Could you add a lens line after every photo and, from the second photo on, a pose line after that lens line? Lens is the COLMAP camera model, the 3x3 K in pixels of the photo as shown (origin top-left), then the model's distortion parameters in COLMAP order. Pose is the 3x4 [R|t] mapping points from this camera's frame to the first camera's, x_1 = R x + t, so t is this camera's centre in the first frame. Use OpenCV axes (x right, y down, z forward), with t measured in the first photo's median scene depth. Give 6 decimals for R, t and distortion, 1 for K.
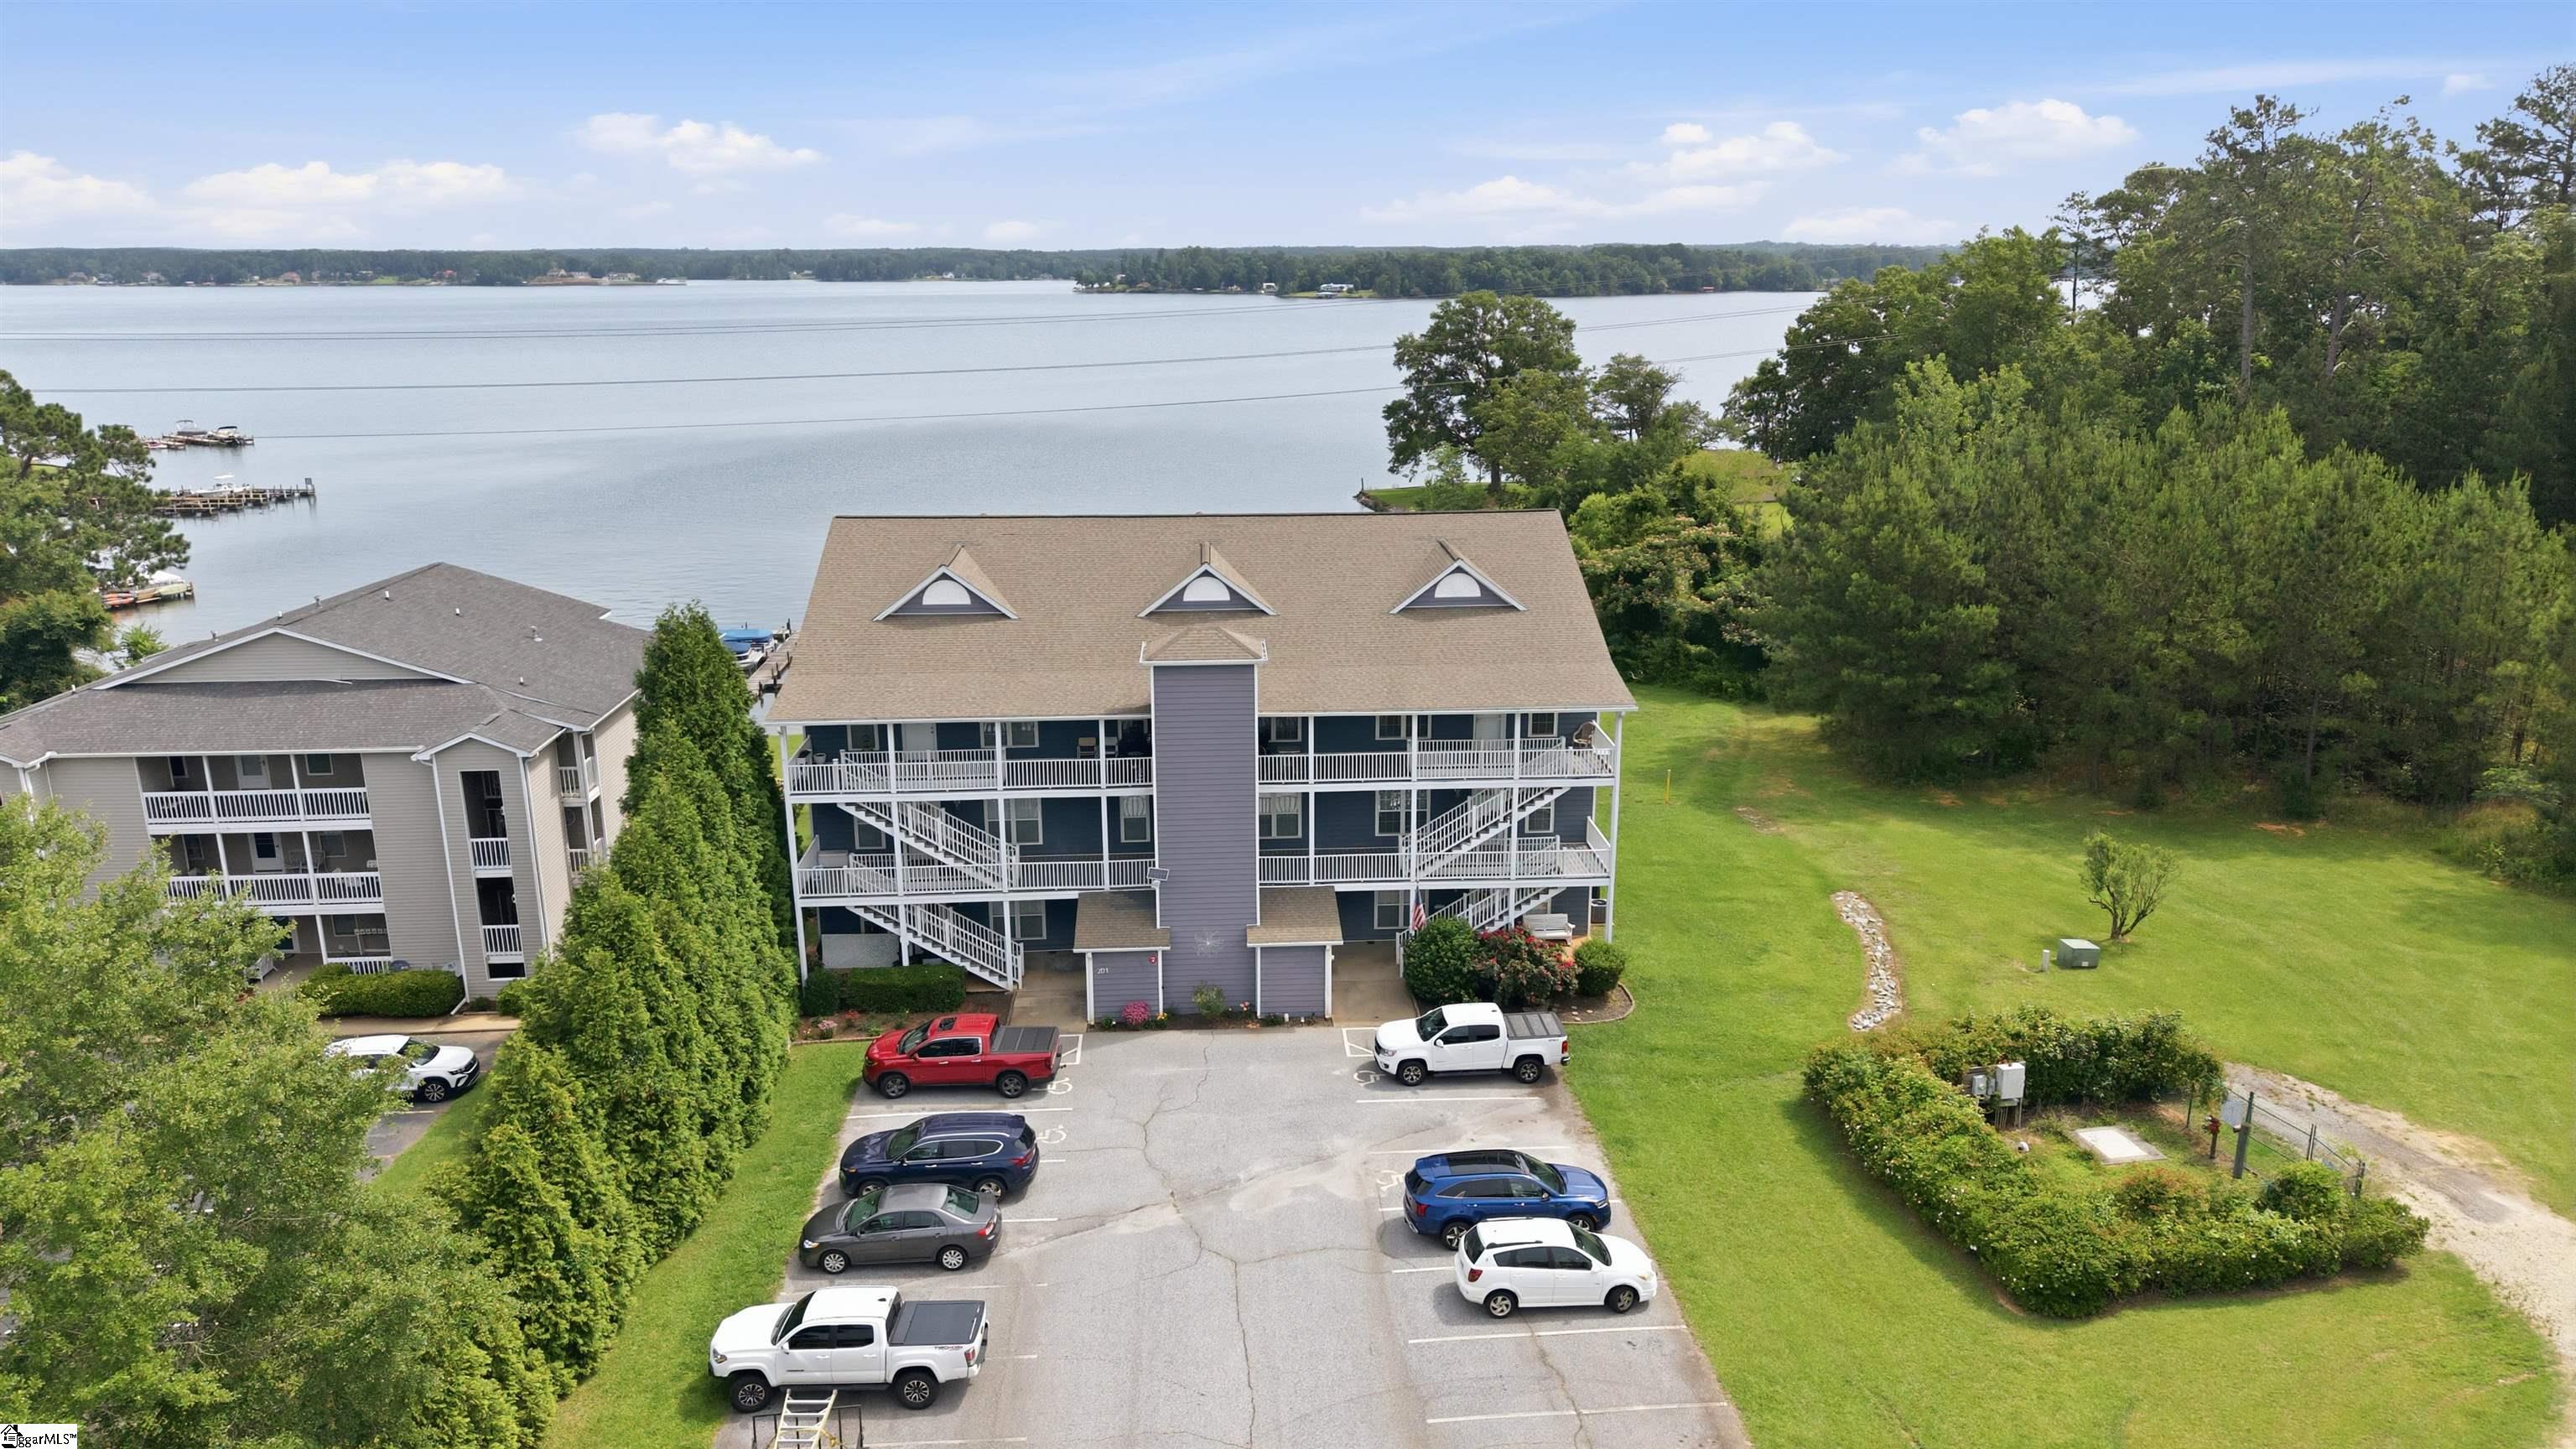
lens RADIAL K [[1707.2, 0, 1286.4], [0, 1707.2, 716.7], [0, 0, 1]] dist [0.021513, -0.022601]
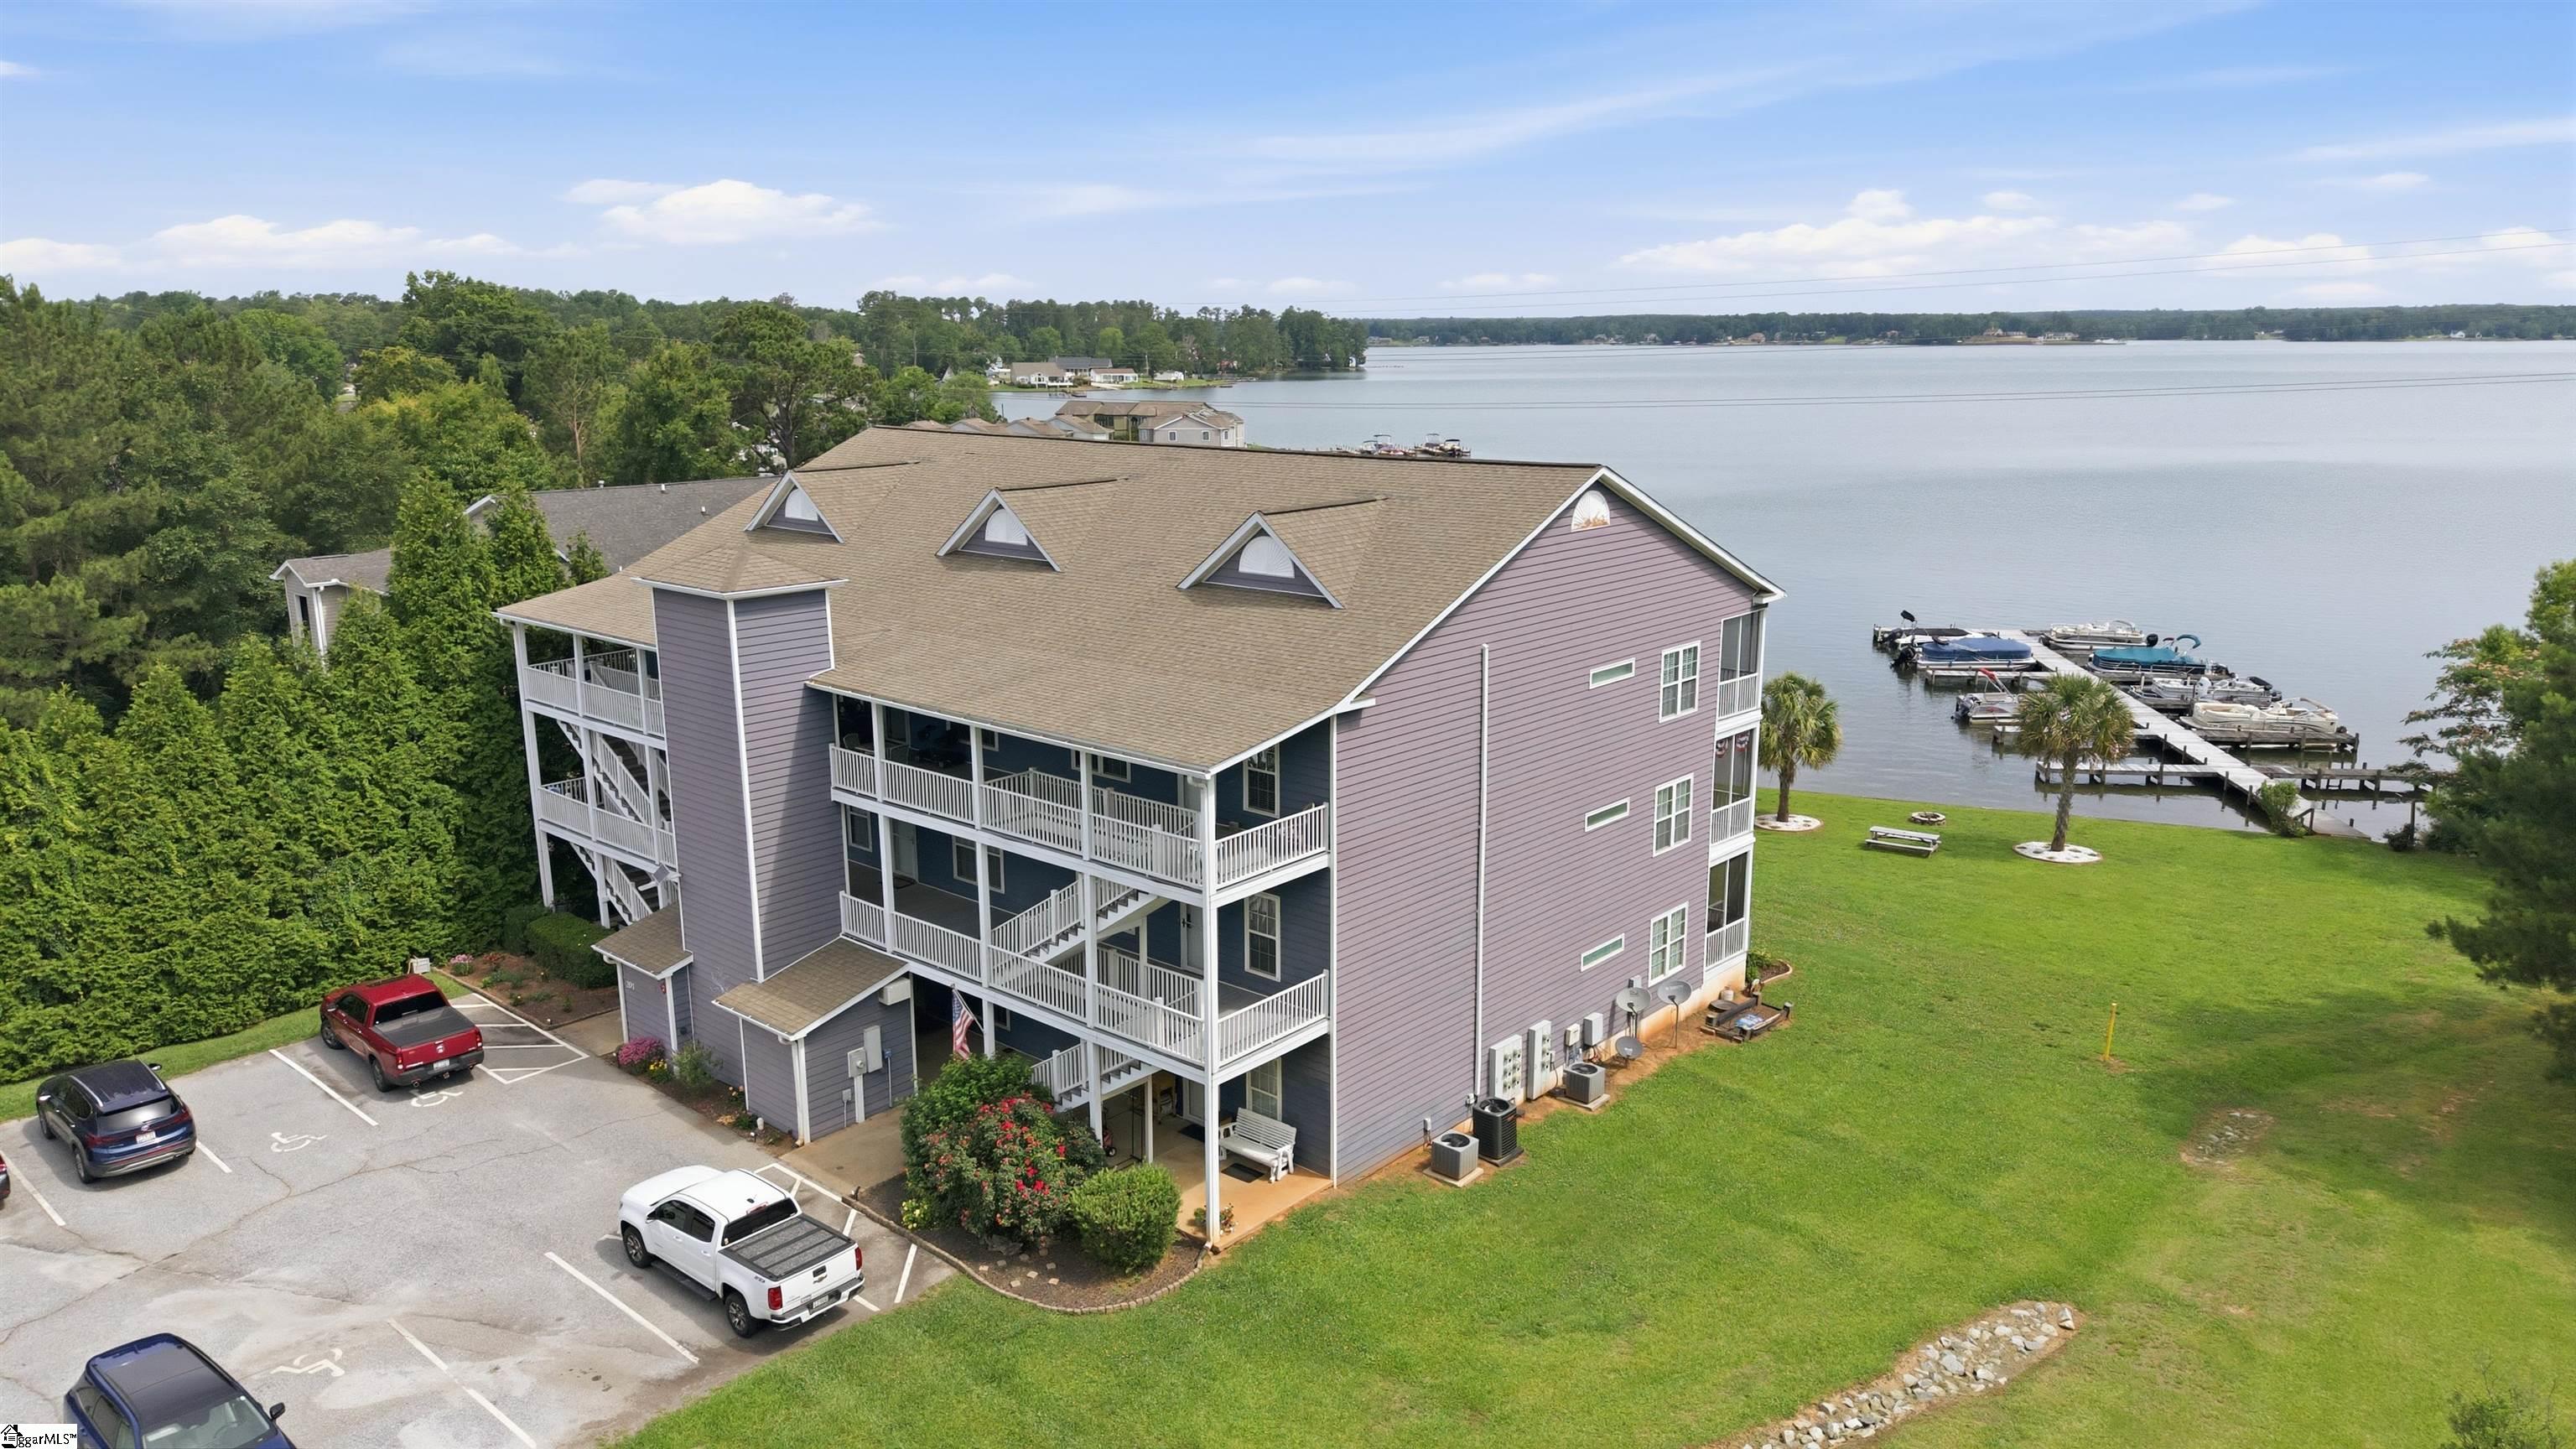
lens RADIAL K [[1707.2, 0, 1297.7], [0, 1707.2, 730.3], [0, 0, 1]] dist [0.021513, -0.022601]
pose [[0.709129, 0.158036, -0.687140, 0.541394], [-0.176909, 0.983262, 0.043571, -0.043495], [0.682524, 0.090663, 0.725218, 0.562969]]
